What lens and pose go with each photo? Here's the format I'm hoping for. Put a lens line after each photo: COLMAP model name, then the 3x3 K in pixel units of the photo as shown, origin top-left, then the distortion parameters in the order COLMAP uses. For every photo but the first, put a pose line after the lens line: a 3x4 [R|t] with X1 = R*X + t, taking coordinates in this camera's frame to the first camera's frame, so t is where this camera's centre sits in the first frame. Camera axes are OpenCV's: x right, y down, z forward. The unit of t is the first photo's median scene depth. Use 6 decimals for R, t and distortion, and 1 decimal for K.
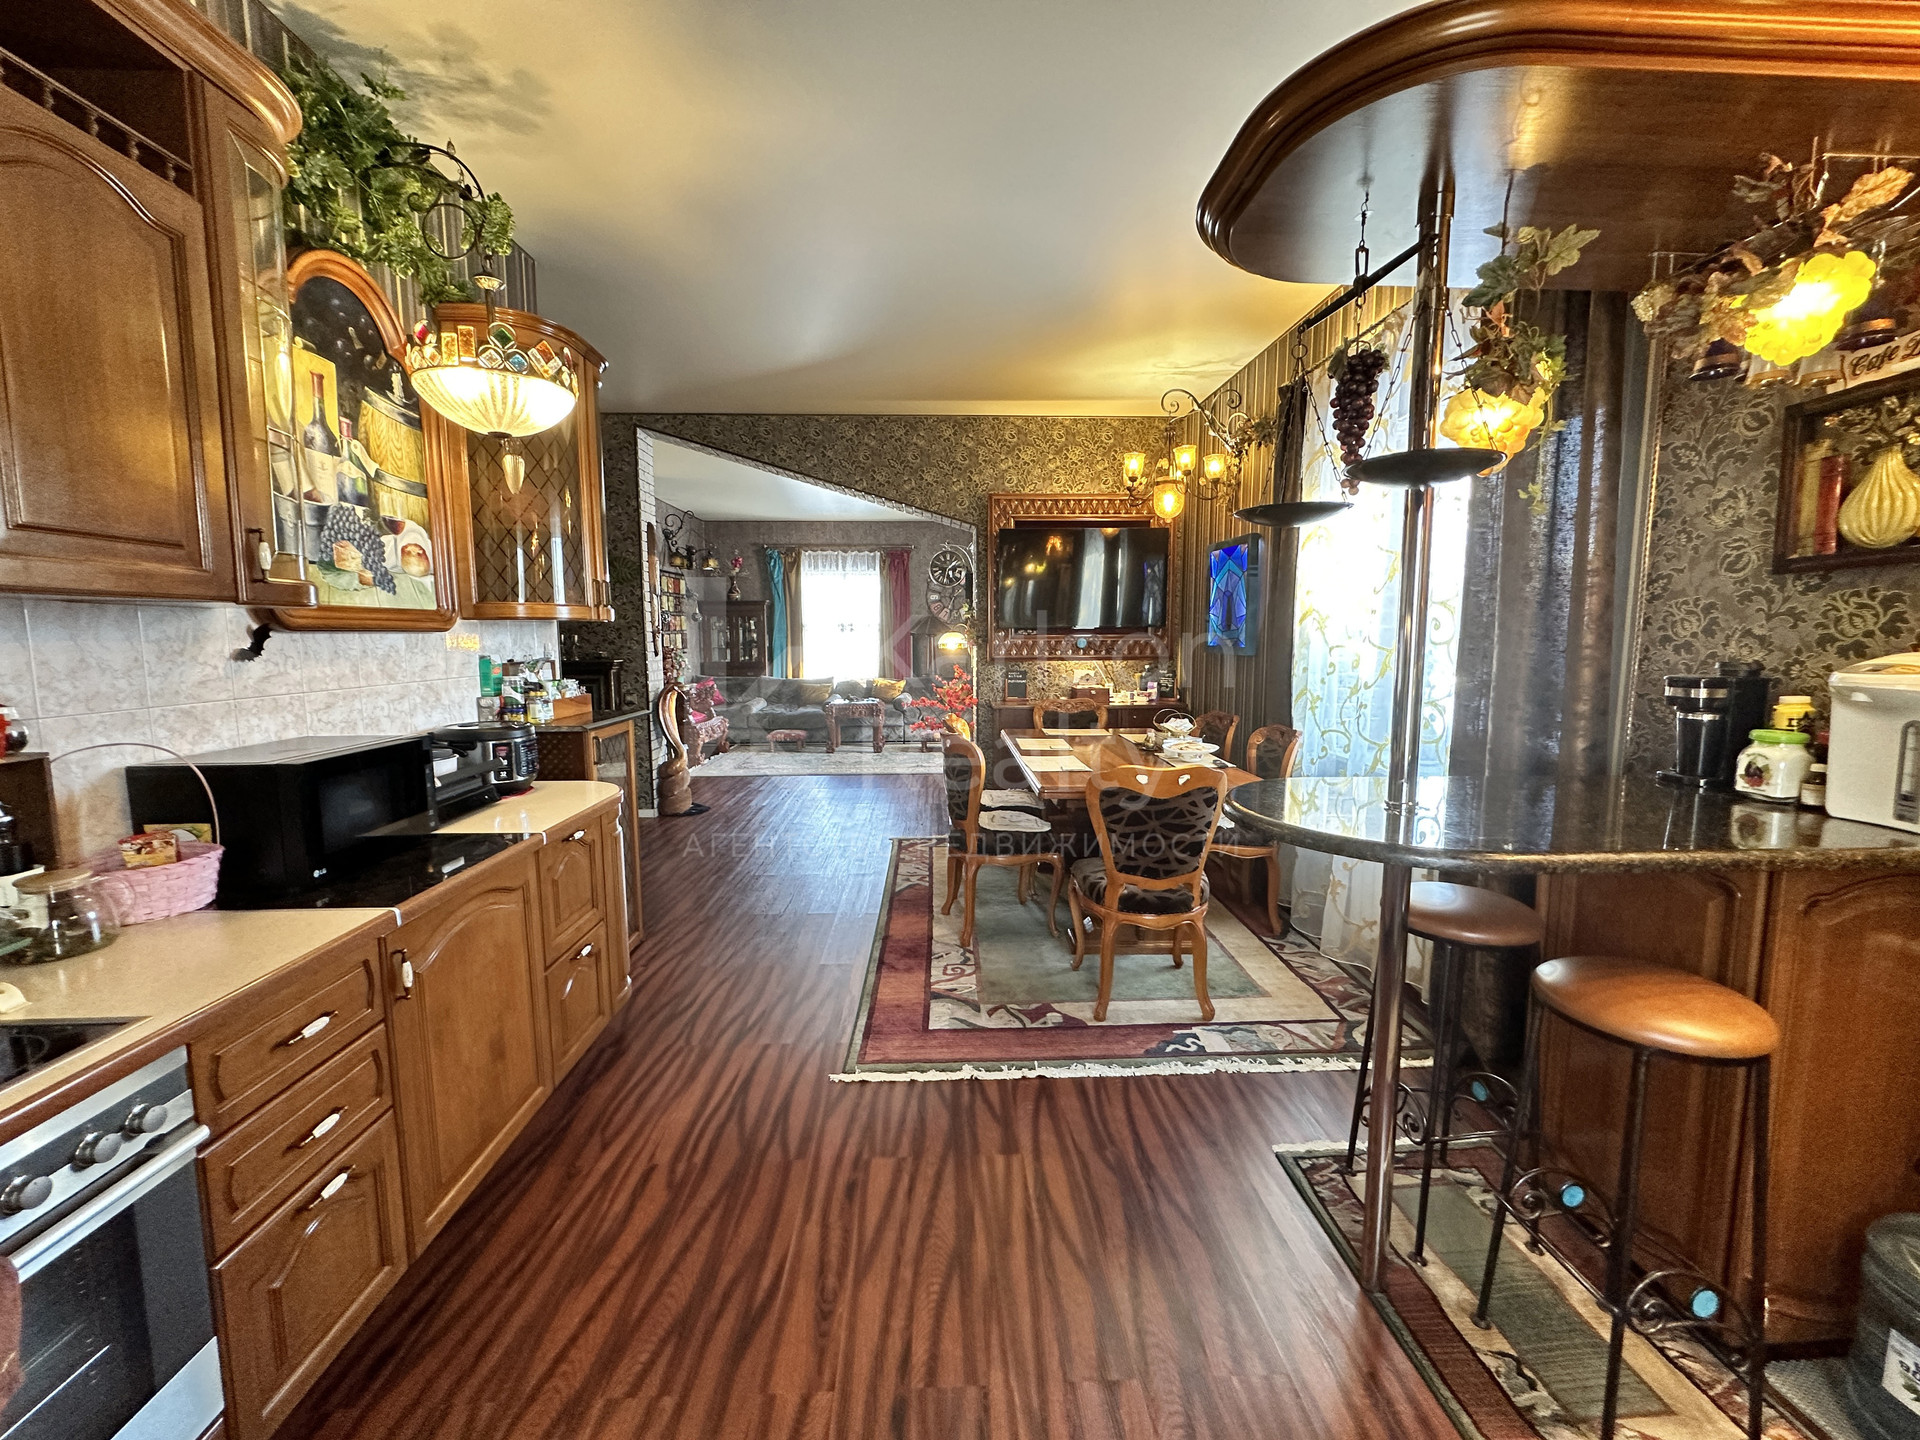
lens RADIAL K [[770.1, 0, 964.8], [0, 770.1, 714.0], [0, 0, 1]] dist [-0.005200, 0.001559]
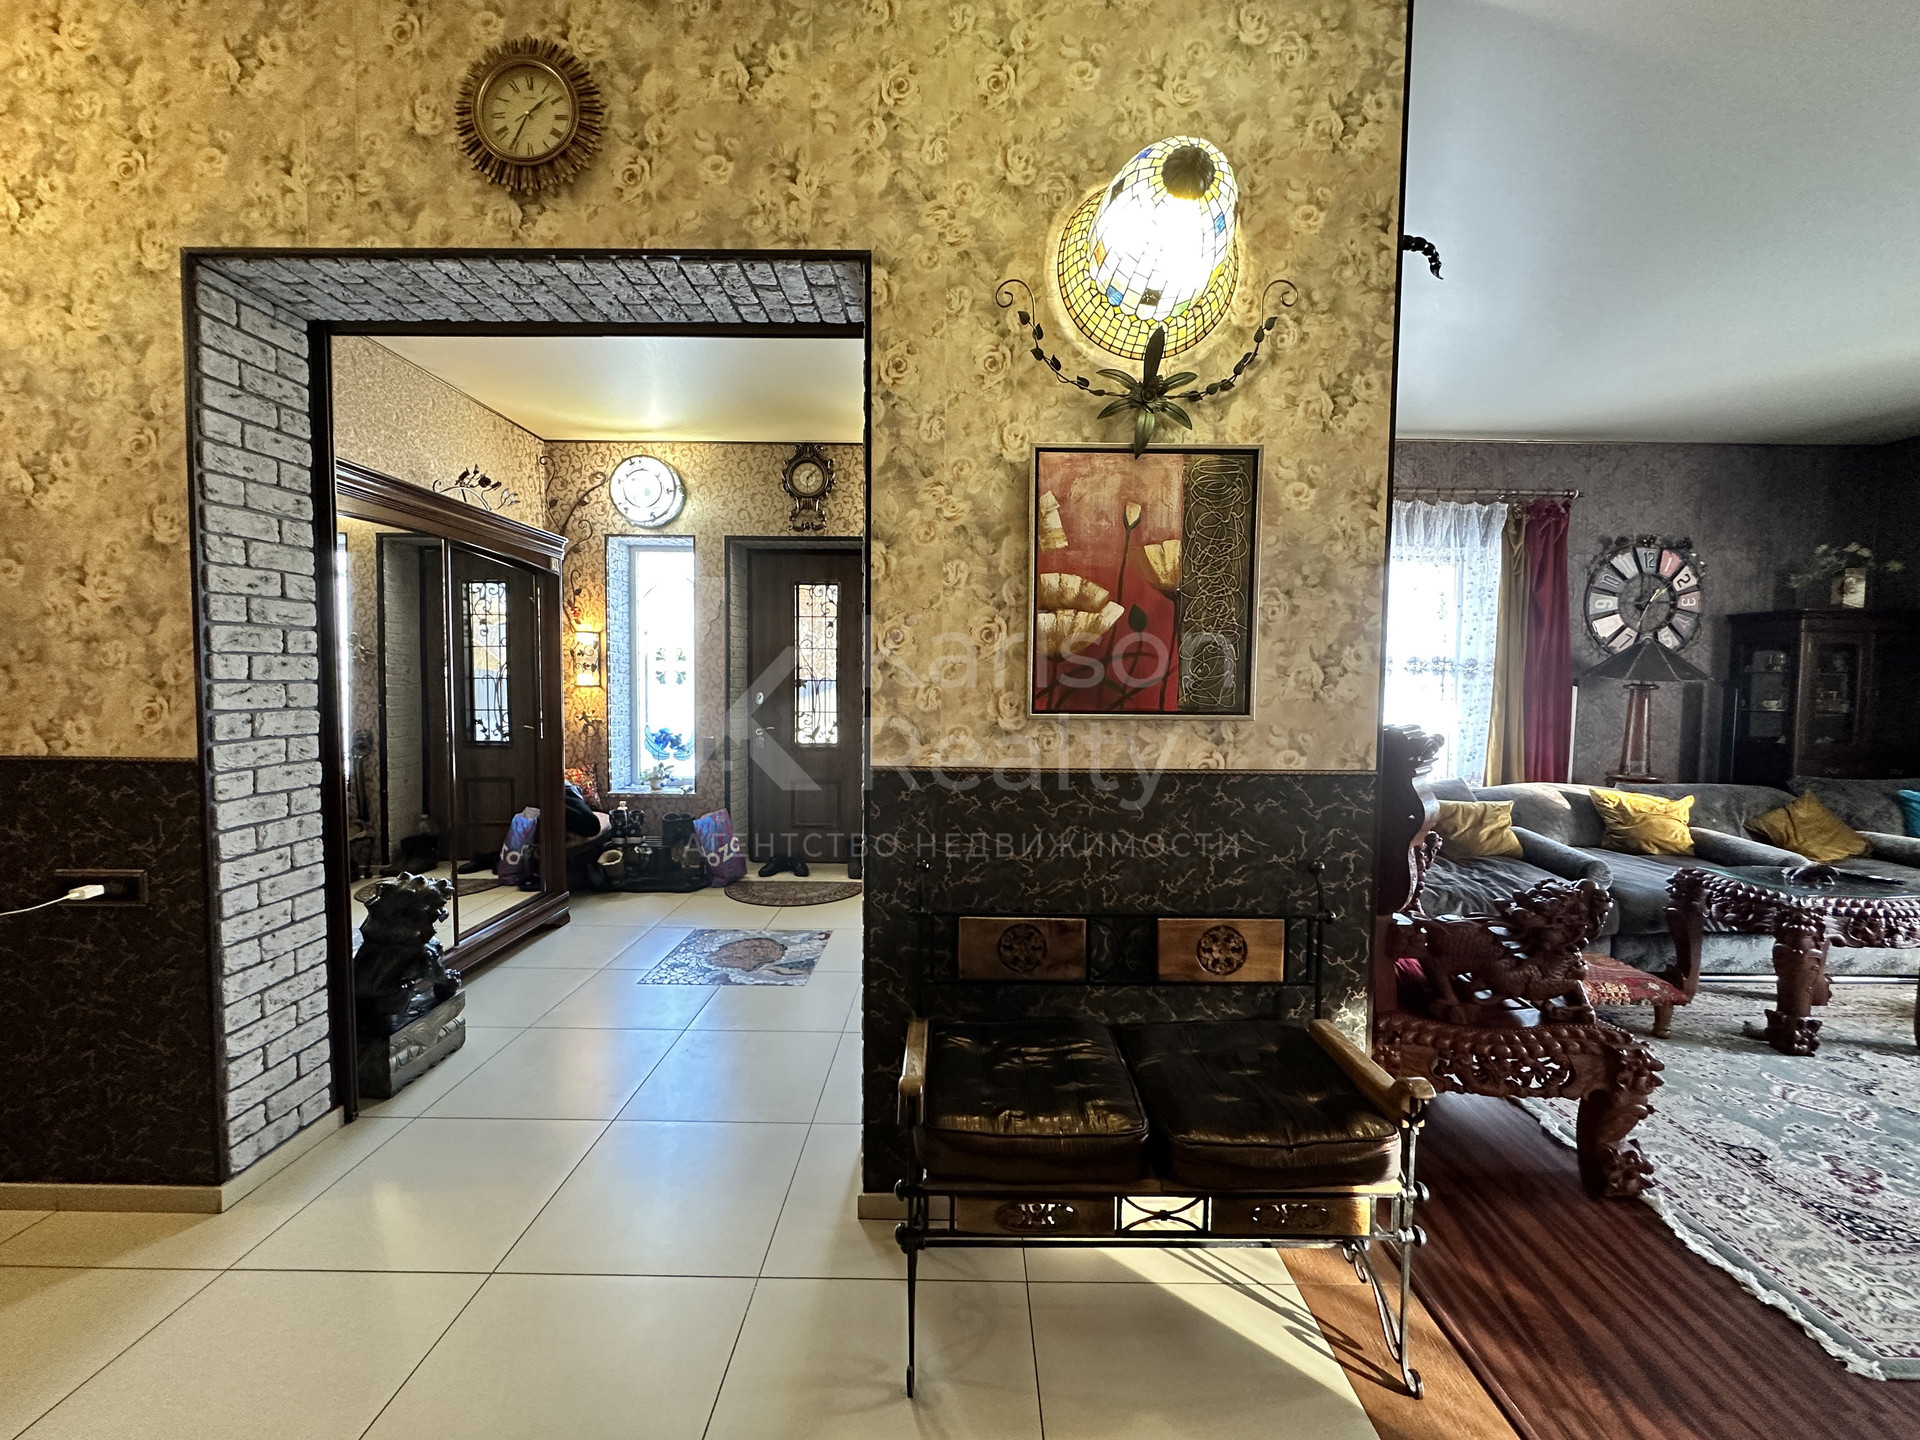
lens RADIAL K [[770.1, 0, 950.9], [0, 770.1, 718.1], [0, 0, 1]] dist [-0.005200, 0.001559]
pose [[0.998389, 0.018491, -0.053636, -1.852103], [-0.021384, 0.998319, -0.053868, -0.225575], [0.052550, 0.054928, 0.997107, 2.353584]]
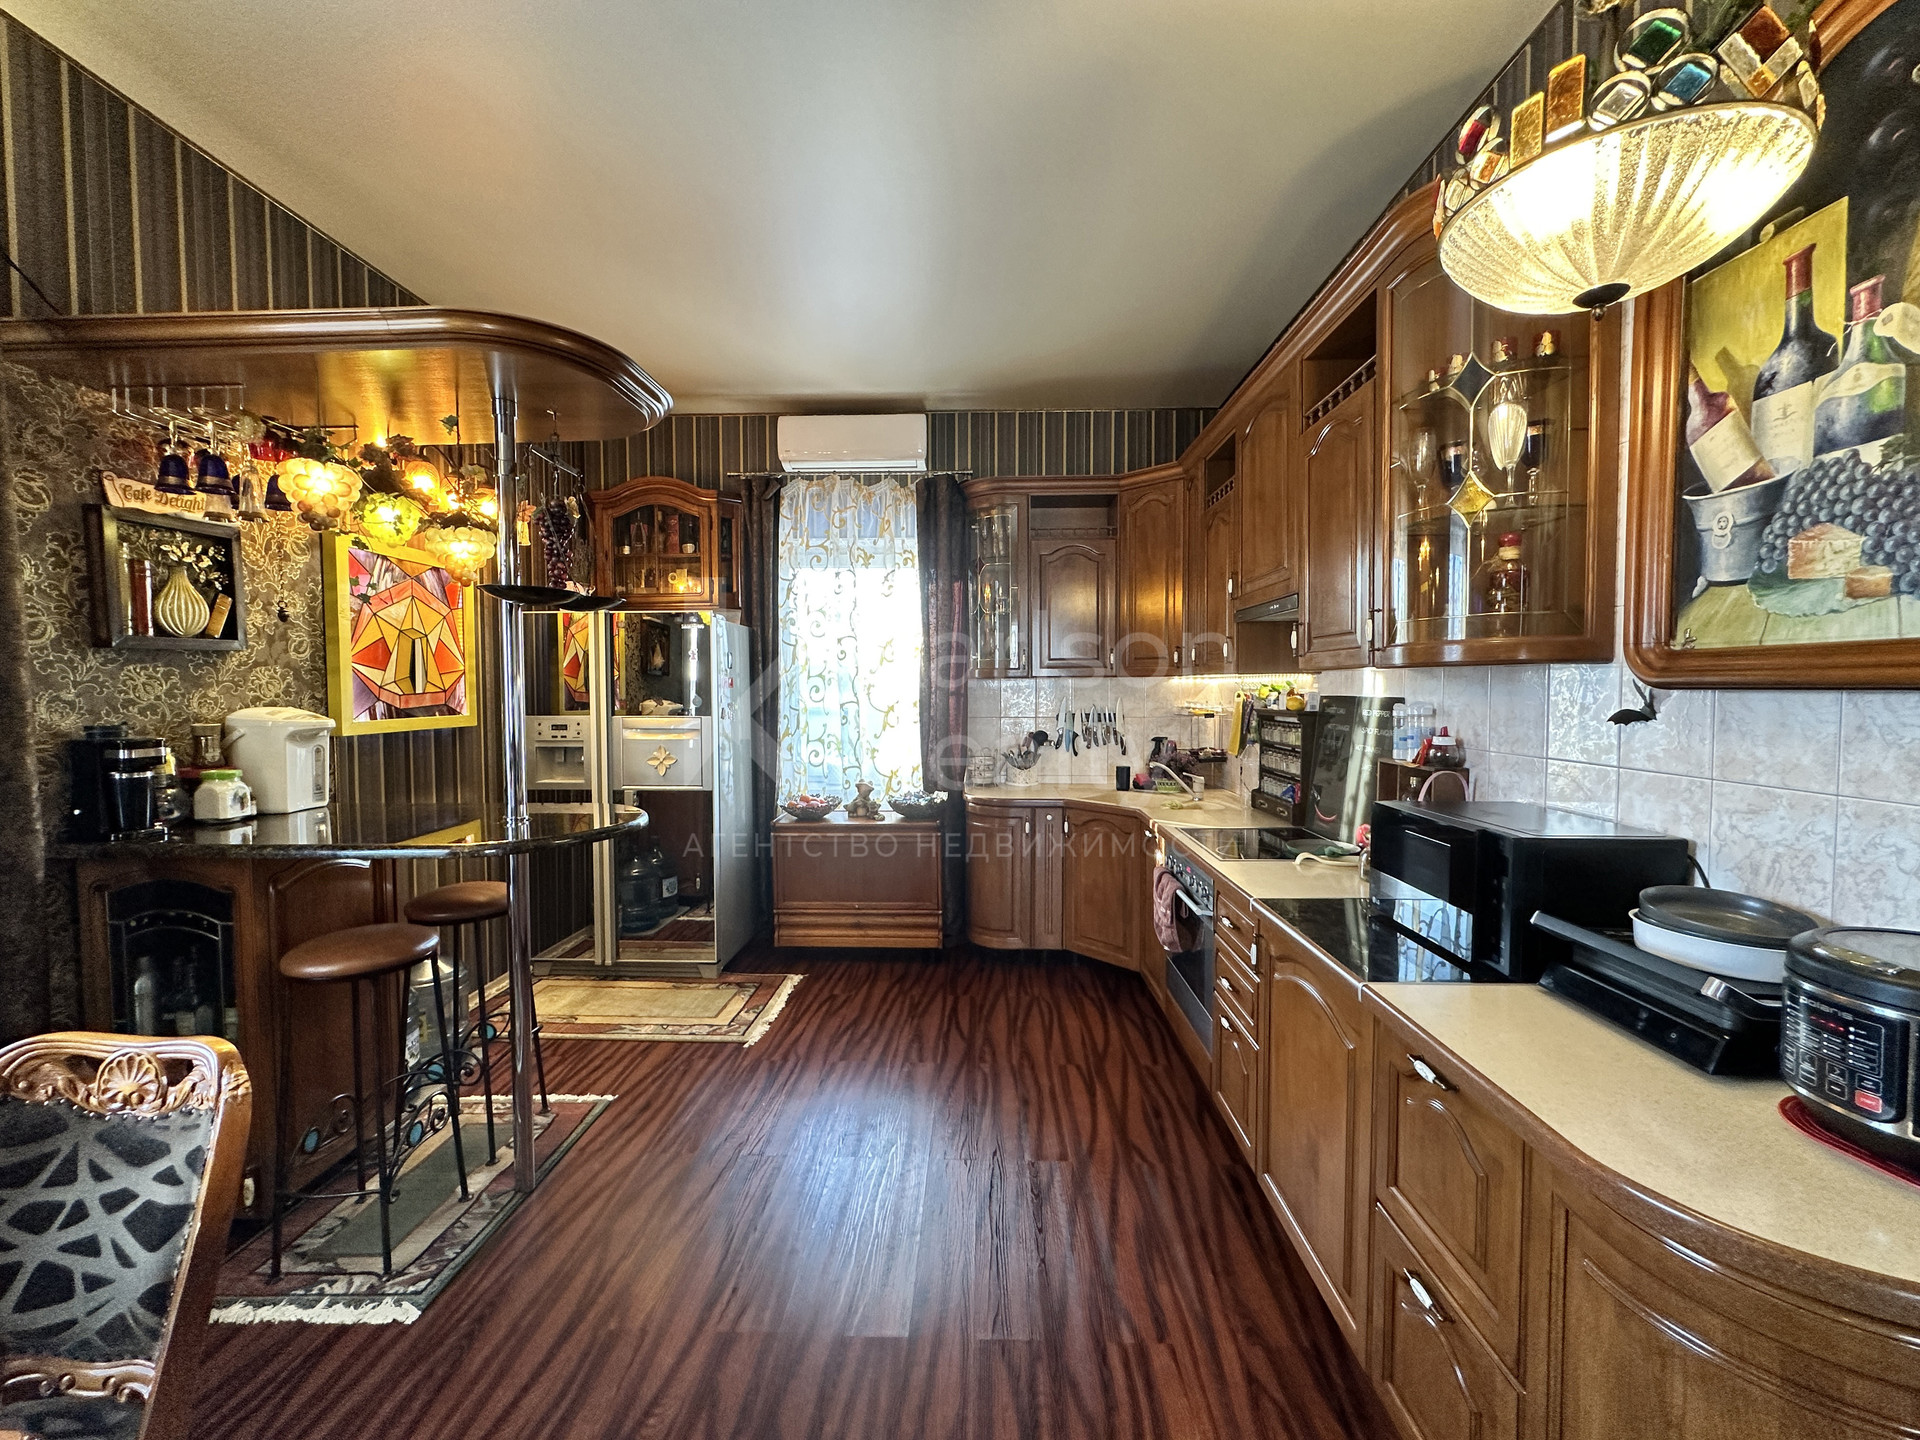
lens RADIAL K [[770.1, 0, 959.9], [0, 770.1, 720.9], [0, 0, 1]] dist [-0.005200, 0.001559]
pose [[-0.996403, 0.002282, 0.084715, -0.213406], [0.014887, 0.988807, 0.148457, -0.156957], [-0.083428, 0.149184, -0.985284, 1.422056]]
